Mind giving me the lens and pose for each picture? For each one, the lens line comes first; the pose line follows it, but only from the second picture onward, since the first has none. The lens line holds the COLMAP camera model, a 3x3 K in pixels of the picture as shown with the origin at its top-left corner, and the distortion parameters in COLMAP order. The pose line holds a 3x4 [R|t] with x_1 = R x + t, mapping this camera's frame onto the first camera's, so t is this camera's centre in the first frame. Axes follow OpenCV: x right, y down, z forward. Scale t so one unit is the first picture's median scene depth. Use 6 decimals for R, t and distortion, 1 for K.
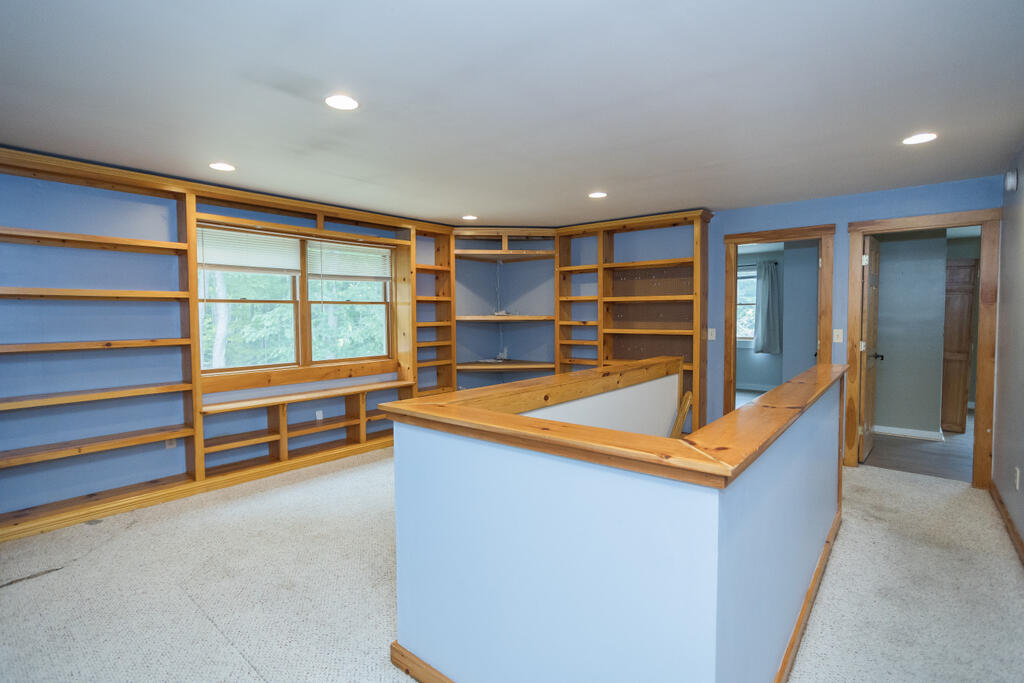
lens RADIAL K [[492.0, 0, 508.9], [0, 492.0, 322.3], [0, 0, 1]] dist [-0.055544, 0.030768]
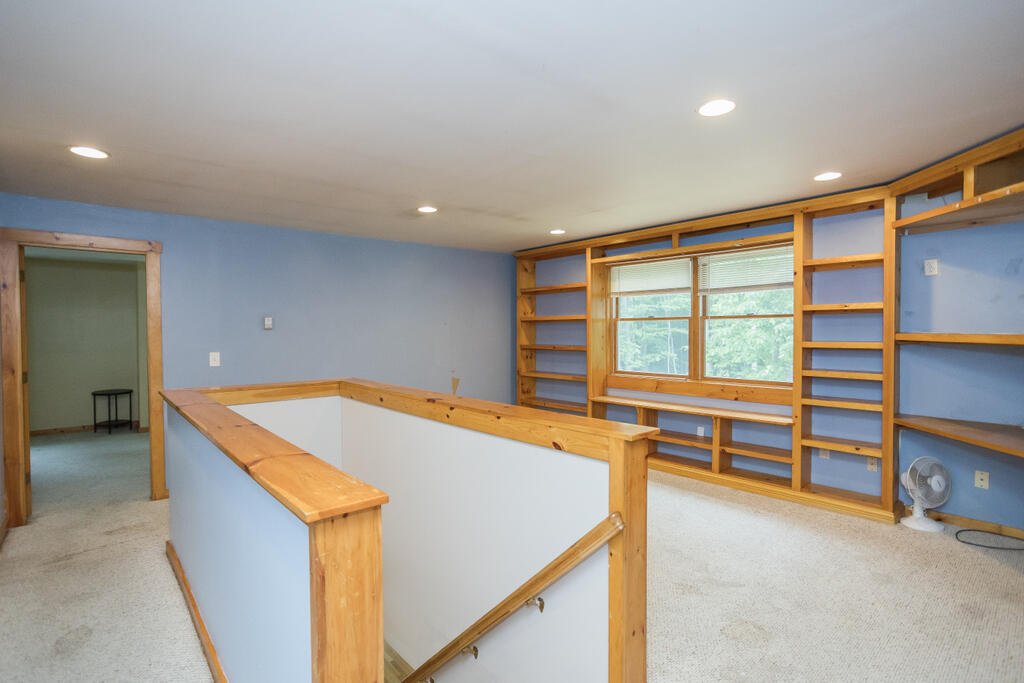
lens RADIAL K [[492.0, 0, 508.9], [0, 492.0, 322.3], [0, 0, 1]] dist [-0.055544, 0.030768]
pose [[-0.160244, -0.006451, -0.987056, 0.663284], [-0.009456, 0.999943, -0.005000, -0.023510], [0.987032, 0.008533, -0.160295, 0.784384]]
